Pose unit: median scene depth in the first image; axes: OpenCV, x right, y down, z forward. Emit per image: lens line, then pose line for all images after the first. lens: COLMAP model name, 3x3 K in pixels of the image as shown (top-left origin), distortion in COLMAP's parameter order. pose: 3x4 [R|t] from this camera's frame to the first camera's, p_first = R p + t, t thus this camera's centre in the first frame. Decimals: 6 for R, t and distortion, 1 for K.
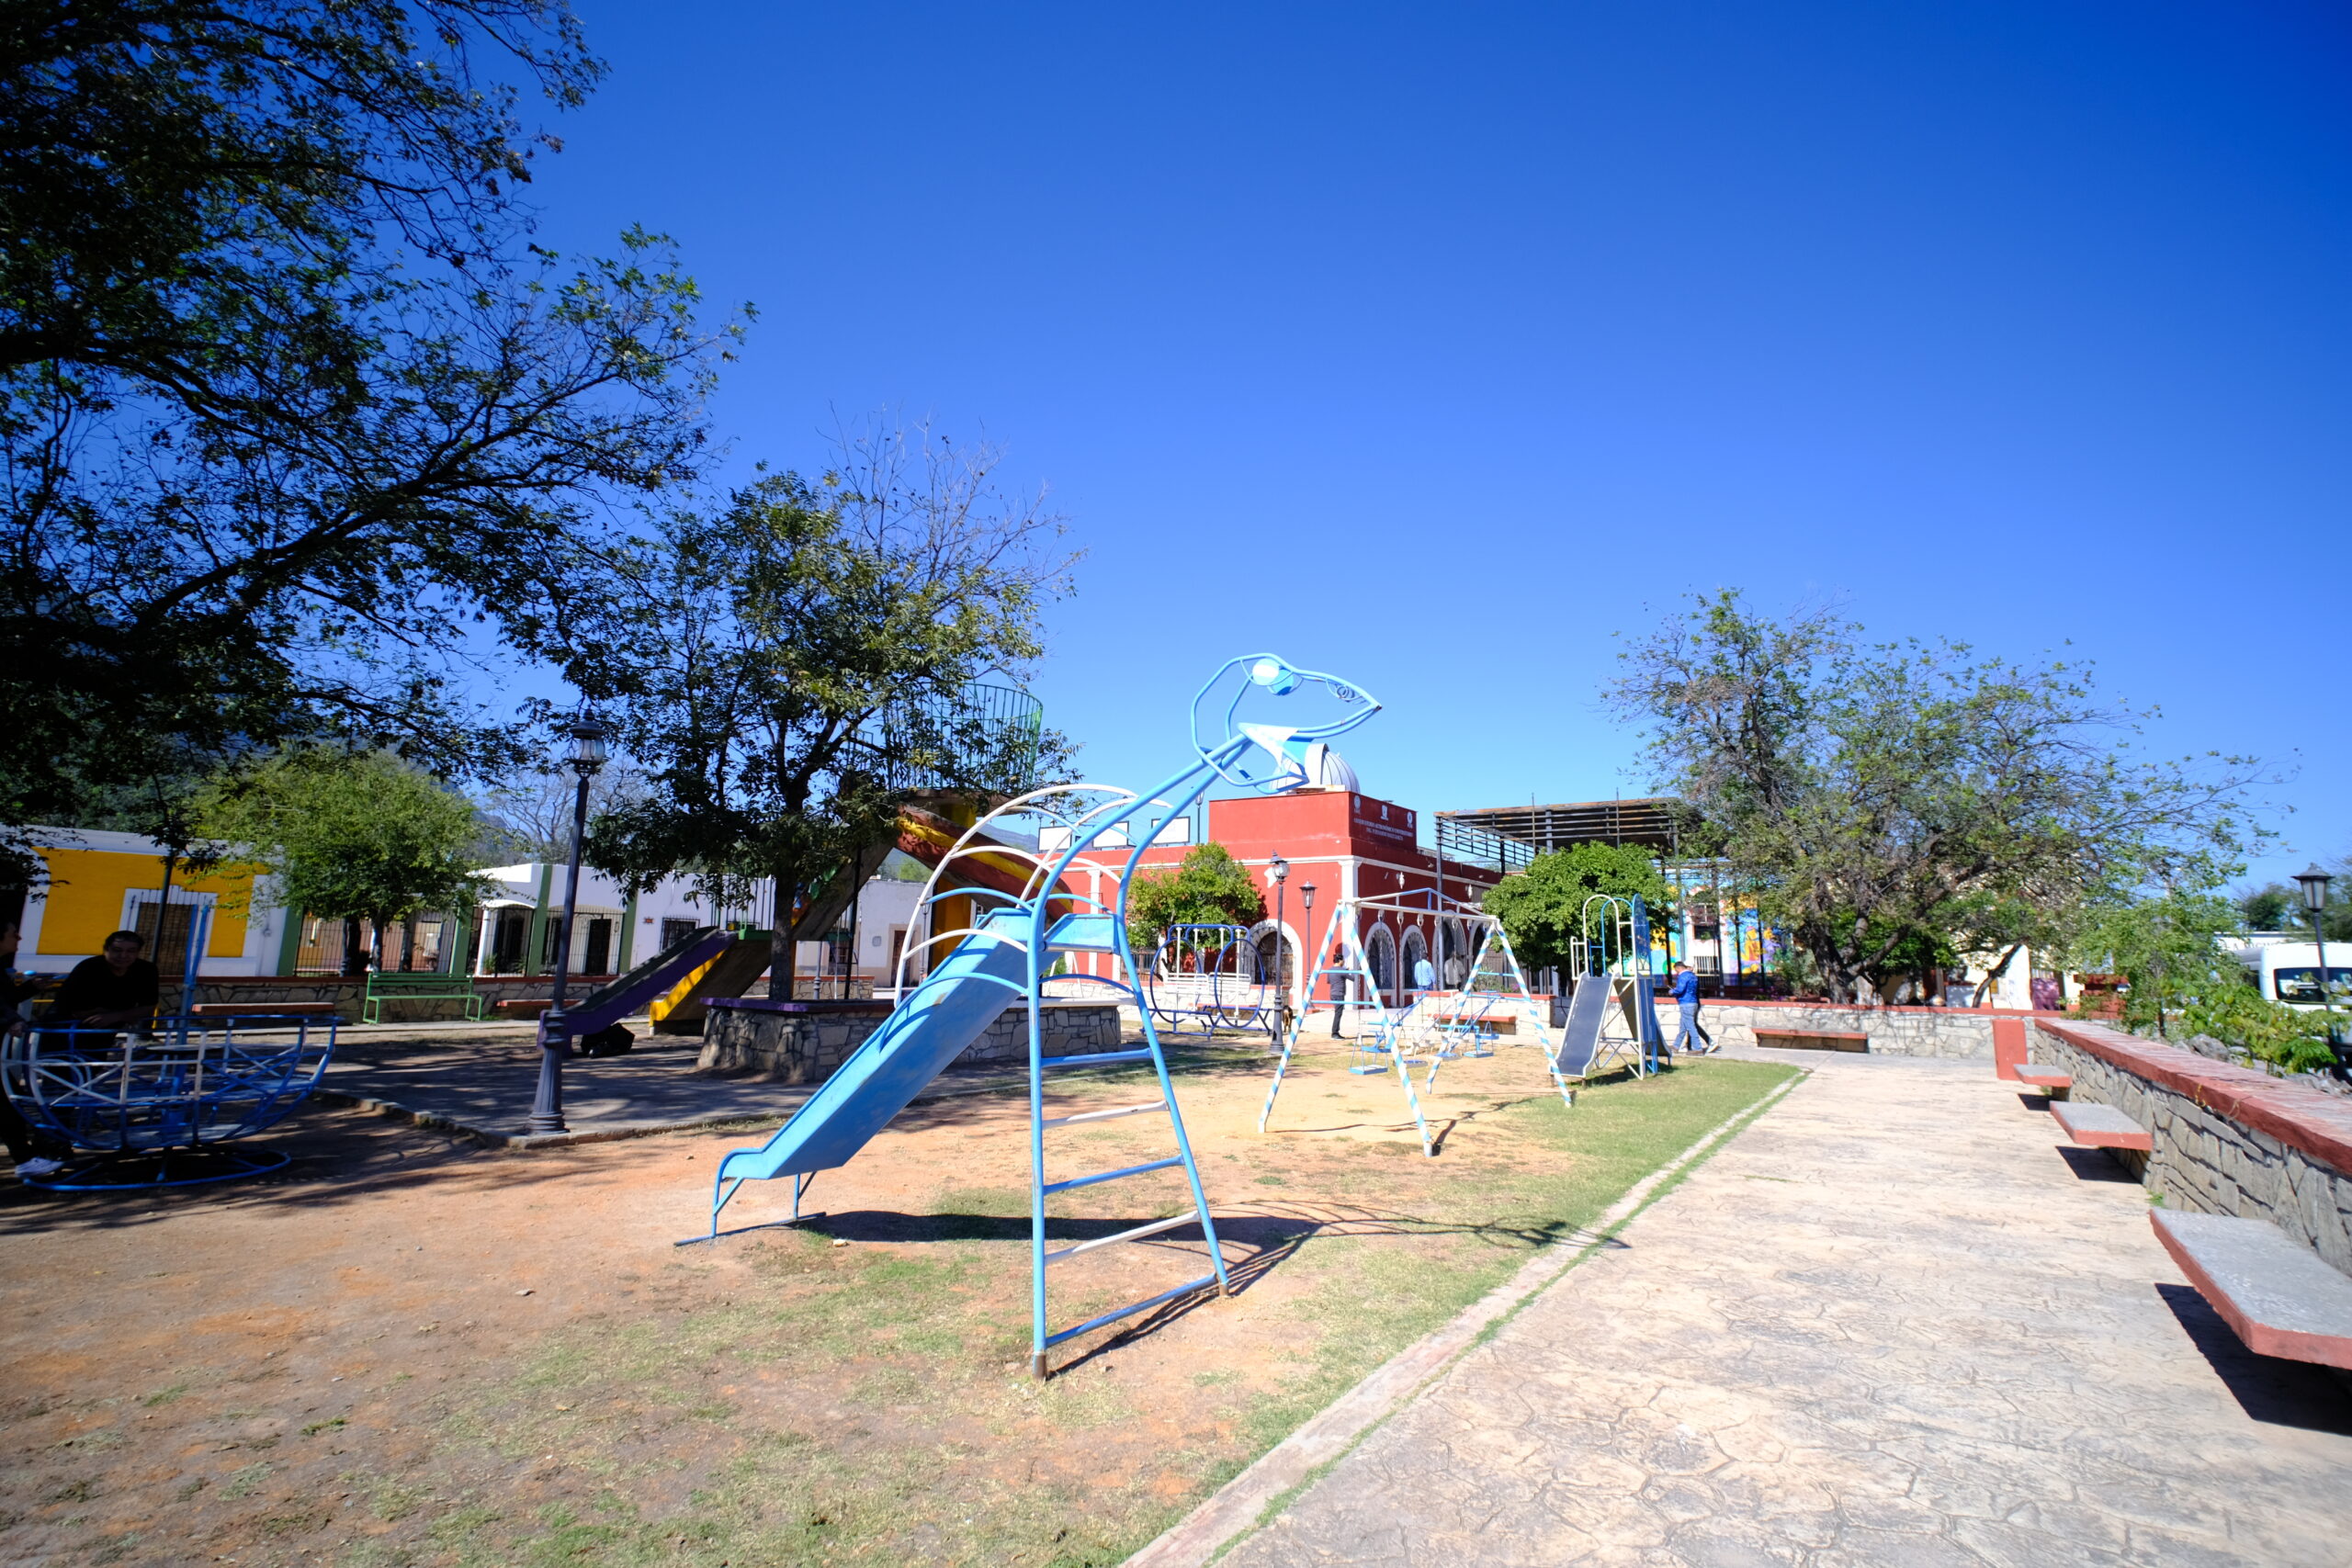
lens RADIAL K [[1045.7, 0, 1176.0], [0, 1045.7, 784.0], [0, 0, 1]] dist [-0.001610, -0.000412]
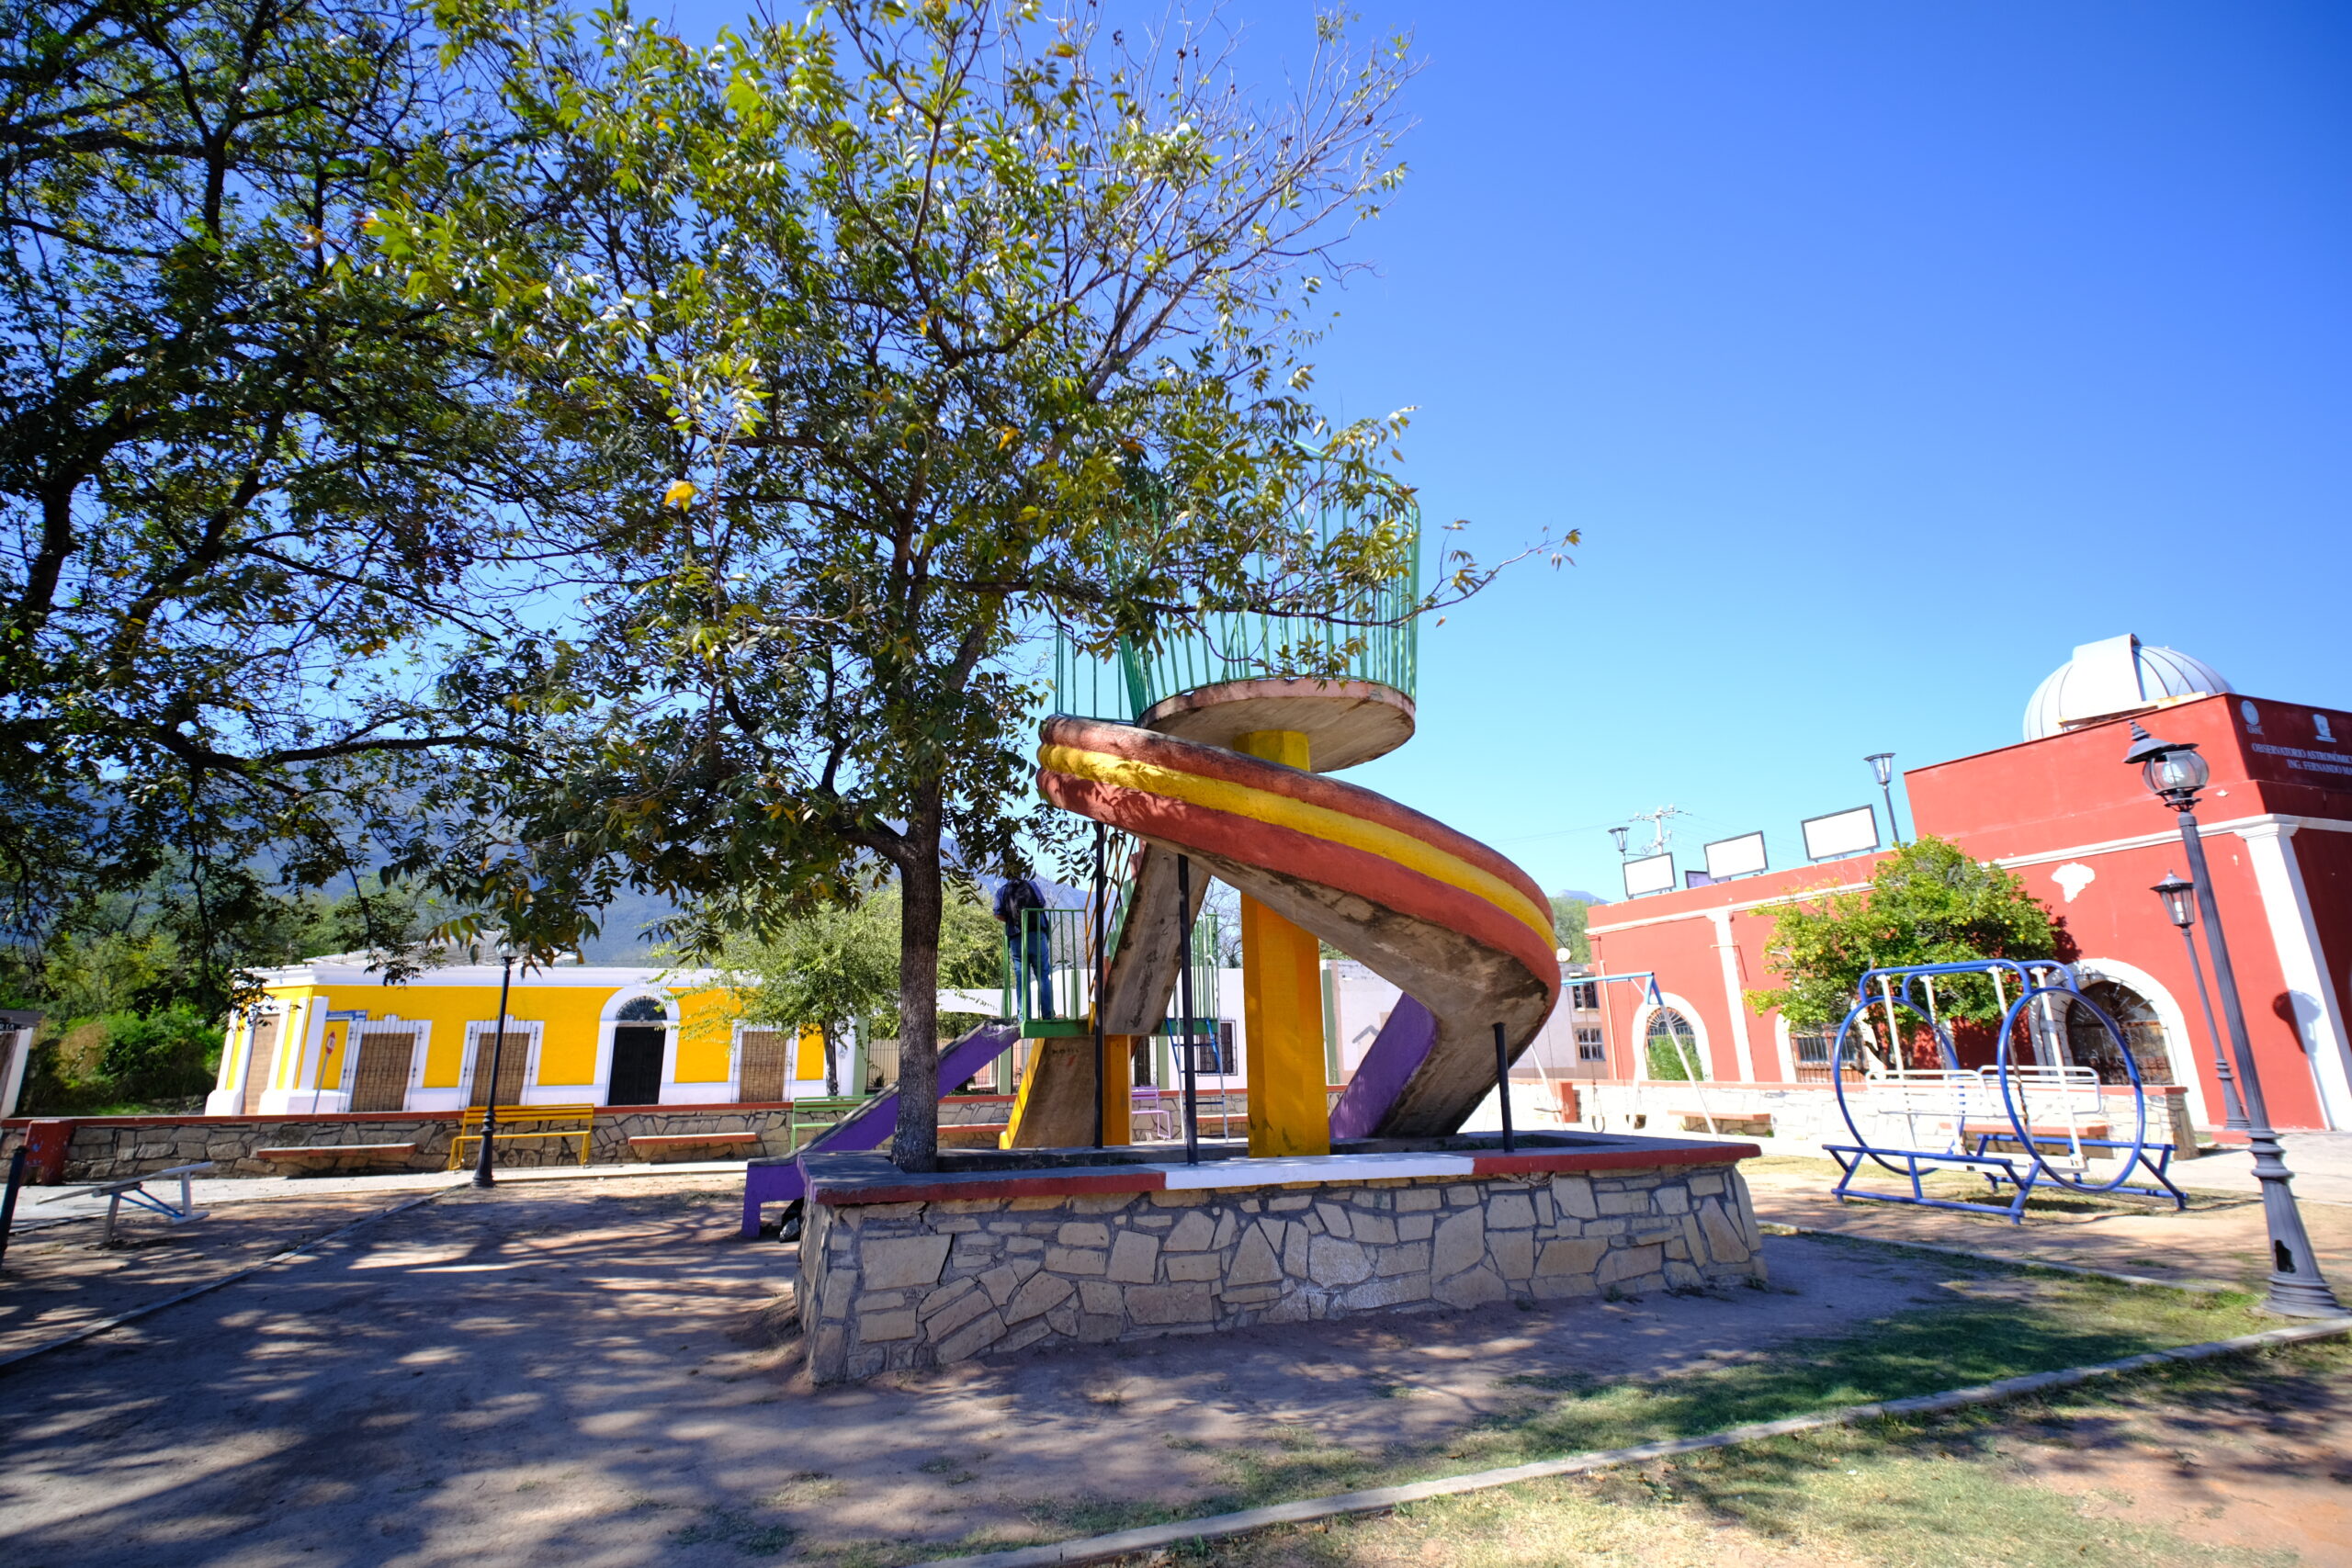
lens RADIAL K [[1045.7, 0, 1176.0], [0, 1045.7, 784.0], [0, 0, 1]] dist [-0.001610, -0.000412]
pose [[0.827160, -0.182627, -0.531465, 0.004343], [0.131419, 0.982360, -0.133030, 0.053513], [0.546385, 0.040192, 0.836569, 0.305972]]
